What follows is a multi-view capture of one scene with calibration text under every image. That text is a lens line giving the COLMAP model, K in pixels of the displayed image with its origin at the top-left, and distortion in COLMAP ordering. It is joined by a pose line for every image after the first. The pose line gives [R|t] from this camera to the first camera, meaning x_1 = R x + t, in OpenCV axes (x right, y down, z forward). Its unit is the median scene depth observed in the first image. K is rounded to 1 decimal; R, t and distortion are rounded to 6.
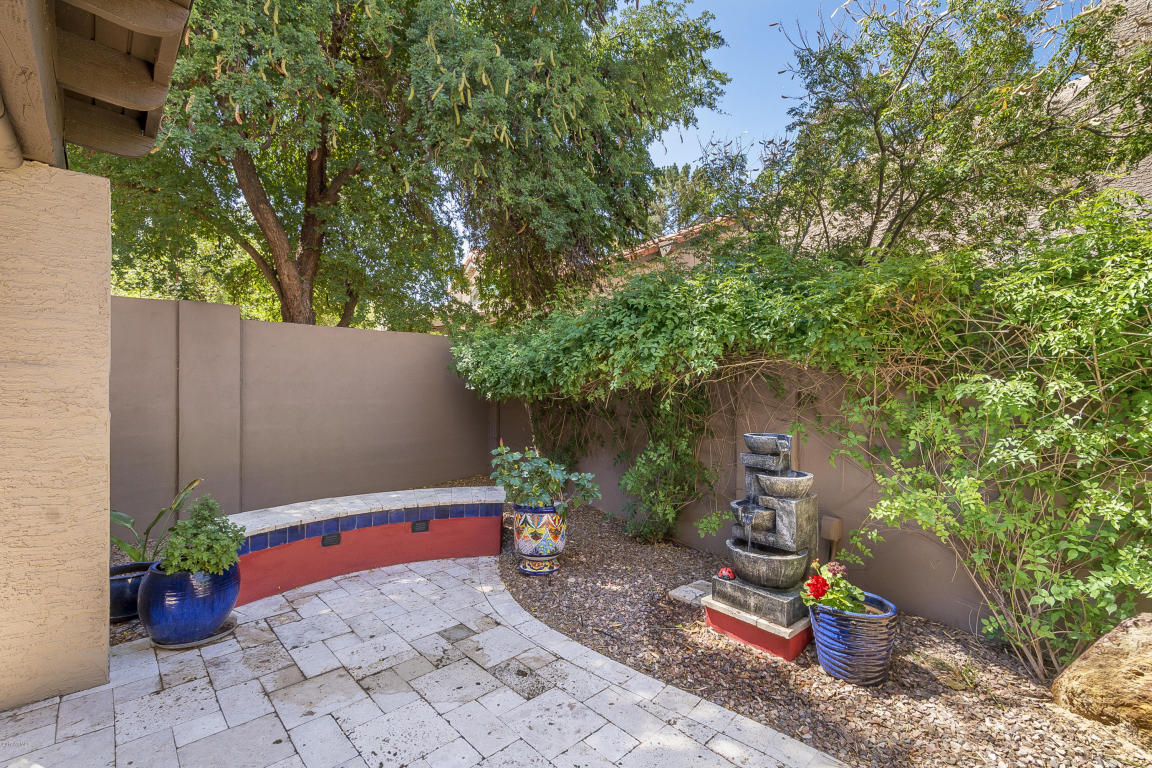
lens RADIAL K [[500.6, 0, 576.0], [0, 500.6, 384.0], [0, 0, 1]] dist [0.000848, 0.000445]
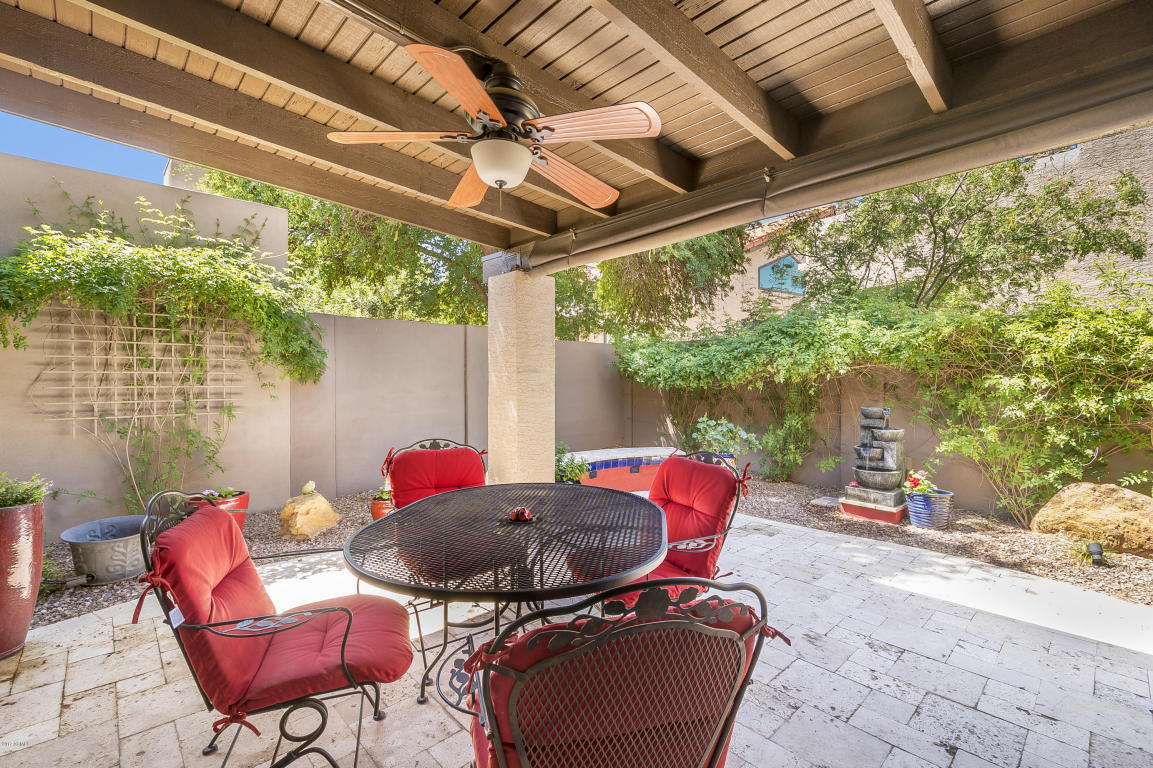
lens RADIAL K [[501.0, 0, 576.5], [0, 501.0, 384.0], [0, 0, 1]] dist [0.000848, 0.000445]
pose [[0.999997, -0.001306, -0.001893, -0.784928], [0.001336, 0.999864, 0.016407, -0.015817], [0.001871, -0.016410, 0.999864, -0.905151]]
